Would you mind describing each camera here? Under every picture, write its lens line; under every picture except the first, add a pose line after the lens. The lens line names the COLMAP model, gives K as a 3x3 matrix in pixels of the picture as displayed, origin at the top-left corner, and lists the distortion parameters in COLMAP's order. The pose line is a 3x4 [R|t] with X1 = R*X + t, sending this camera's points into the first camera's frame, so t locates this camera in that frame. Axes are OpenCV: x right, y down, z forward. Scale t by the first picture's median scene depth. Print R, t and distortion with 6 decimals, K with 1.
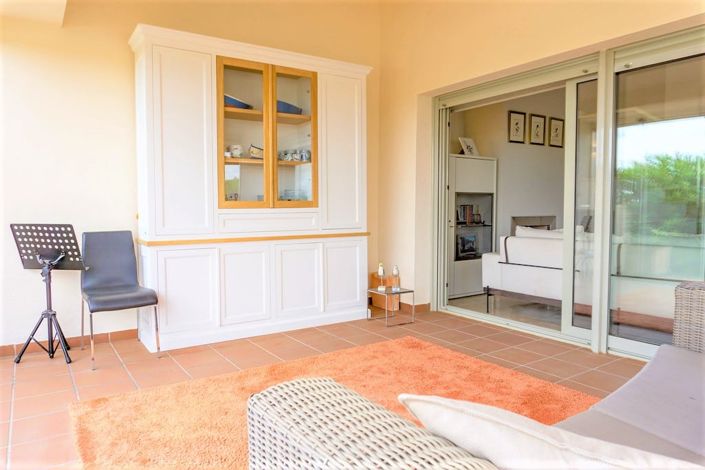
lens RADIAL K [[482.2, 0, 352.5], [0, 482.2, 235.0], [0, 0, 1]] dist [-0.008834, -0.005479]
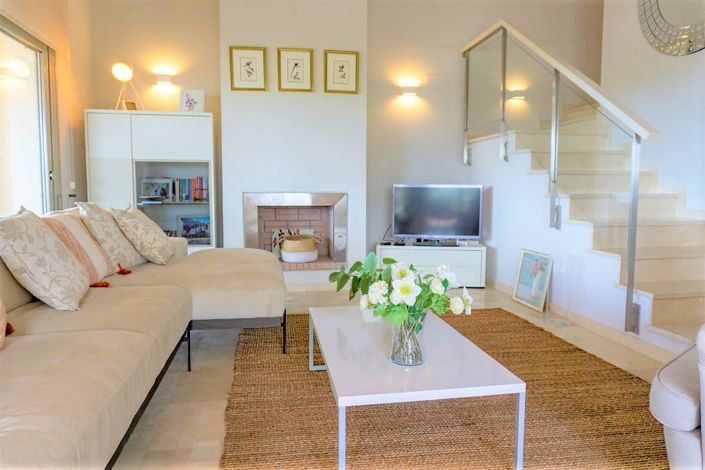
lens RADIAL K [[482.2, 0, 352.5], [0, 482.2, 235.0], [0, 0, 1]] dist [-0.008834, -0.005479]
pose [[0.911698, 0.039831, -0.408925, 0.782270], [-0.026126, 0.998896, 0.039048, -0.006389], [0.410029, -0.024917, 0.911732, 0.393639]]
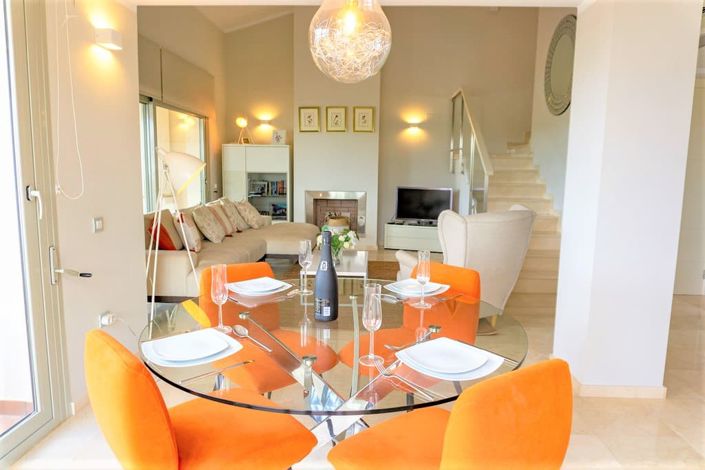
lens RADIAL K [[482.2, 0, 352.5], [0, 482.2, 235.0], [0, 0, 1]] dist [-0.008834, -0.005479]
pose [[0.793726, 0.095271, -0.600769, 1.202252], [-0.049446, 0.994495, 0.092381, -0.045638], [0.606263, -0.043619, 0.794067, 0.056773]]
